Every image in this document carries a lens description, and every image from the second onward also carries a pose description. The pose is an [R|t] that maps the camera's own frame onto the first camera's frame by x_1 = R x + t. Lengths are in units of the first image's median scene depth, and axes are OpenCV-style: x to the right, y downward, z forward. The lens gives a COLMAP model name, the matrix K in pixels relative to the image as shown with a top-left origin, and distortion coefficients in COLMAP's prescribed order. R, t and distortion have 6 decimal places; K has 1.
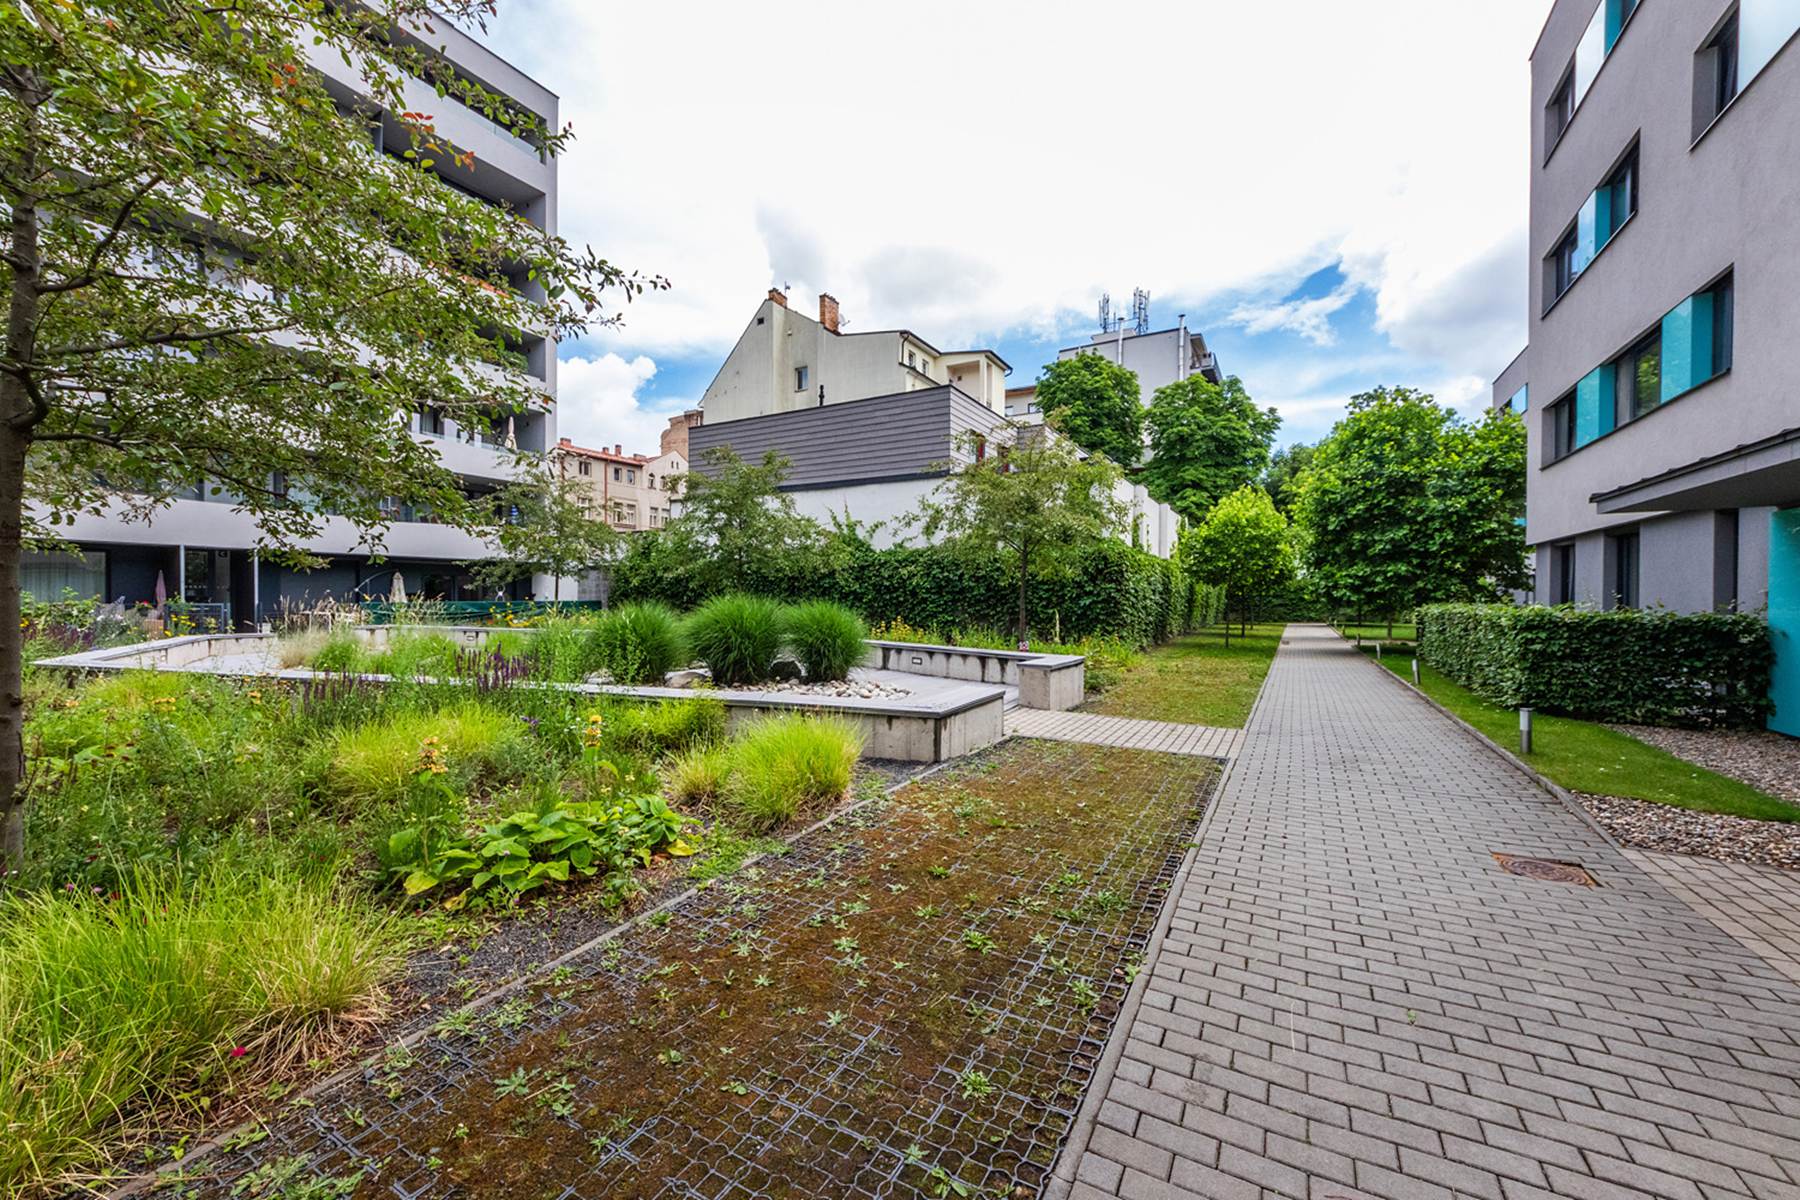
lens RADIAL K [[698.6, 0, 900.0], [0, 698.6, 600.0], [0, 0, 1]] dist [0.000059, -0.000015]
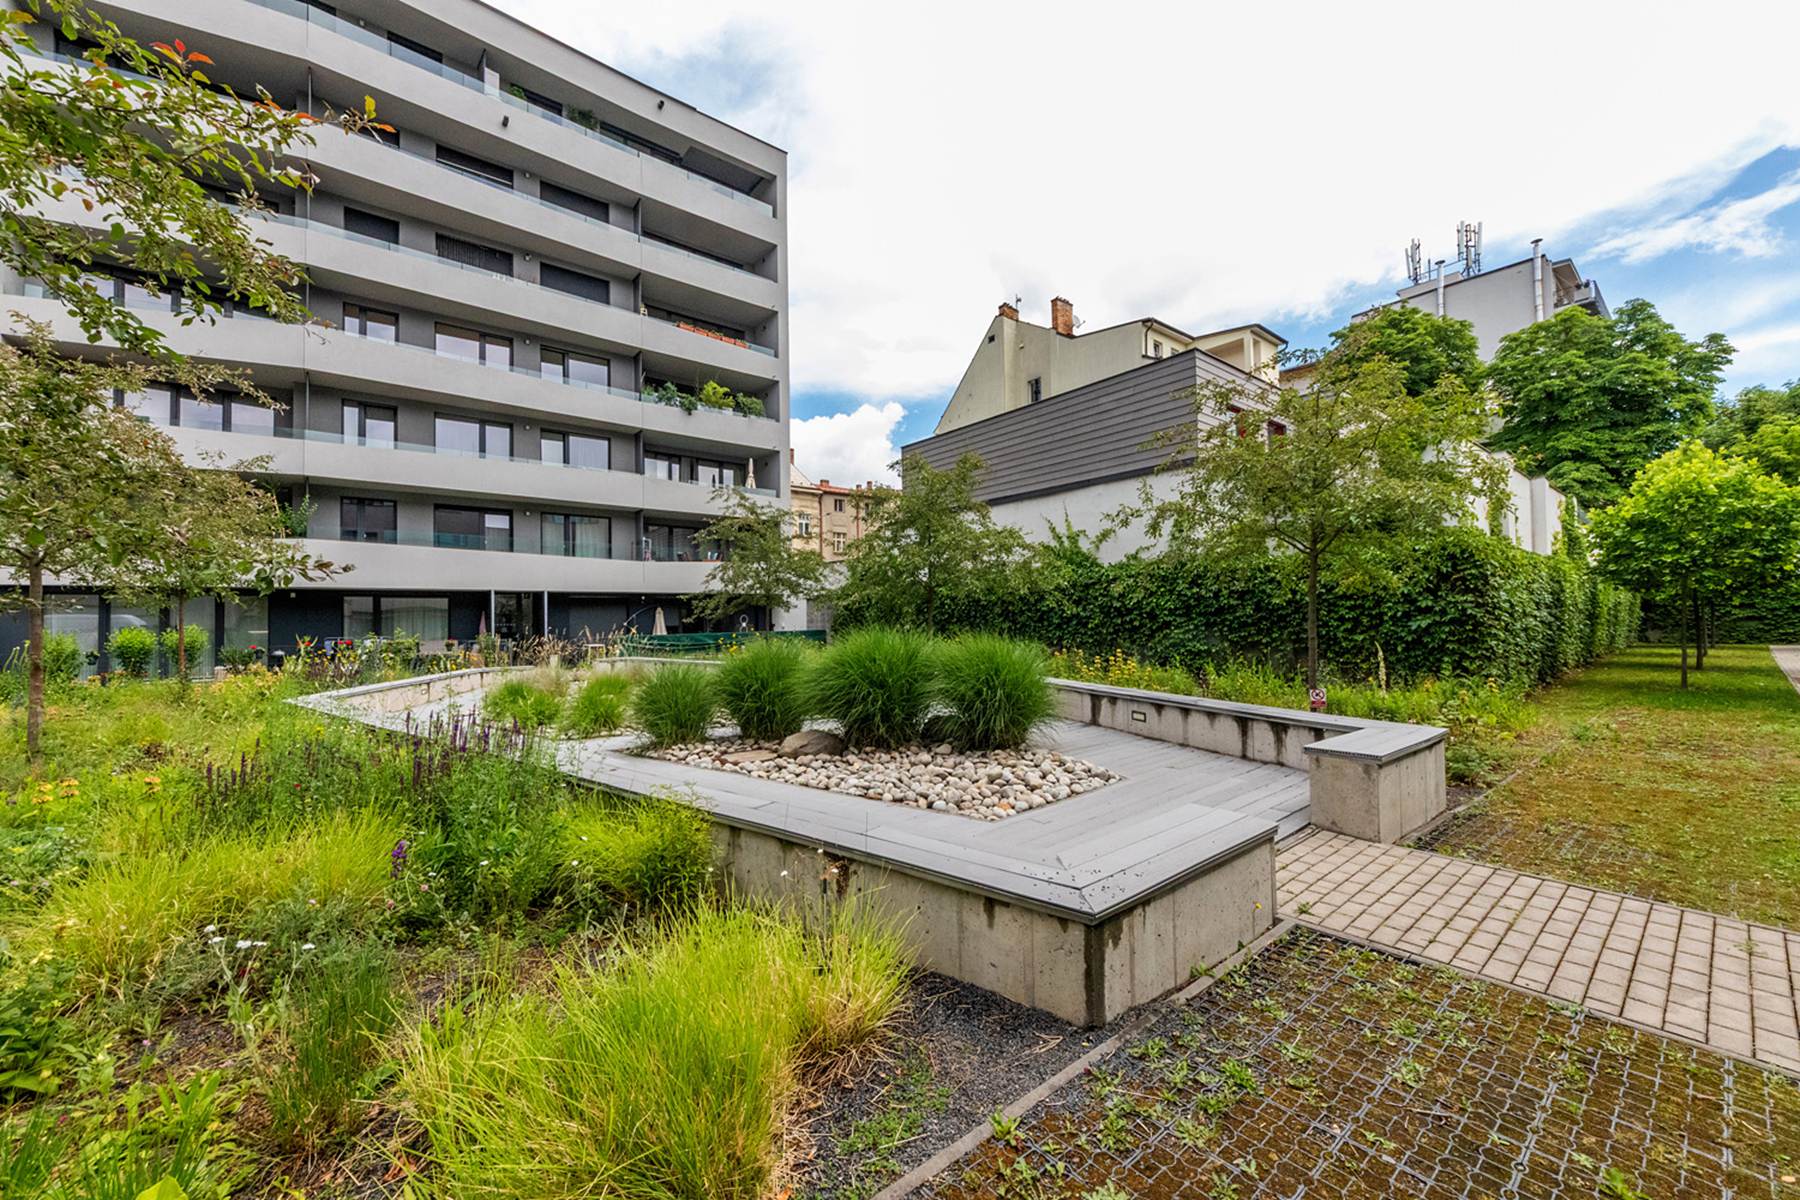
lens RADIAL K [[669.6, 0, 899.6], [0, 669.6, 606.6], [0, 0, 1]] dist [-0.007736, -0.000074]
pose [[0.928491, -0.028702, -0.370245, 0.029942], [0.019943, 0.999424, -0.027462, -0.004573], [0.370820, 0.018114, 0.928528, 0.170069]]
